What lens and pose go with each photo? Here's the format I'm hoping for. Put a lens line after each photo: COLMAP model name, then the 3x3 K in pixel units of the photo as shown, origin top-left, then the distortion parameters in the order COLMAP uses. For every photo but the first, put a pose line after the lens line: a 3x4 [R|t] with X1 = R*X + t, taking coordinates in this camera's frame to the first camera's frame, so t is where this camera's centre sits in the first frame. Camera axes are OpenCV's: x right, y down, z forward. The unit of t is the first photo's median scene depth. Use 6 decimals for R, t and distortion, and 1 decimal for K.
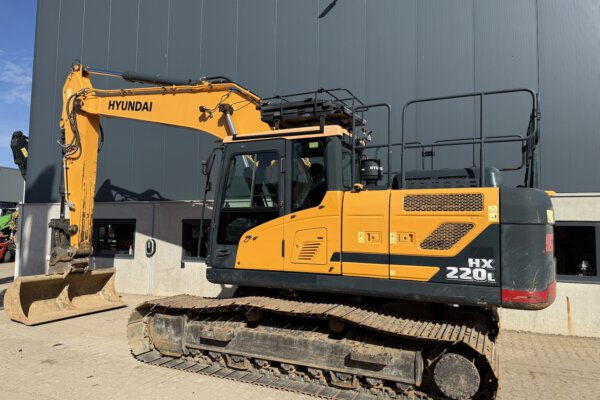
lens RADIAL K [[426.2, 0, 296.3], [0, 426.2, 195.3], [0, 0, 1]] dist [0.075173, -0.065010]
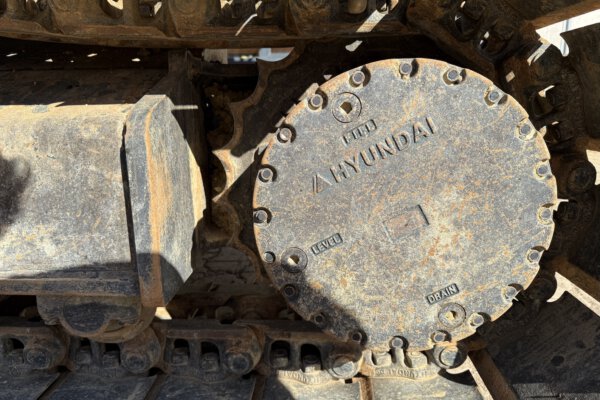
lens RADIAL K [[426.2, 0, 299.3], [0, 426.2, 200.9], [0, 0, 1]] dist [0.075173, -0.065010]
pose [[0.926013, -0.104661, 0.362693, 0.233668], [-0.004145, 0.957919, 0.287008, 0.304371], [-0.377470, -0.267276, 0.886612, 0.720663]]
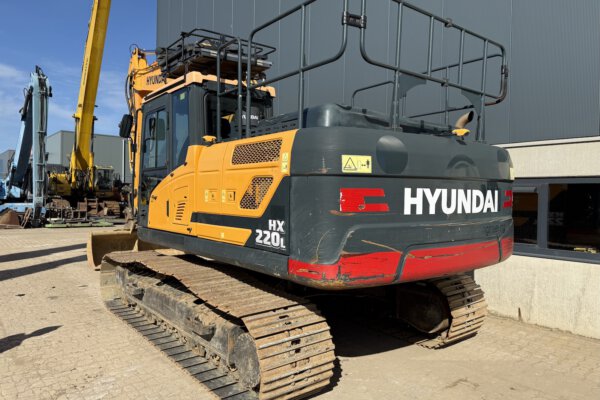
lens RADIAL K [[426.2, 0, 298.9], [0, 426.2, 203.4], [0, 0, 1]] dist [0.075173, -0.065010]
pose [[0.898351, 0.008938, -0.439187, 0.664669], [0.029441, 0.996320, 0.080499, 0.043850], [0.438290, -0.085246, 0.894782, 0.255634]]
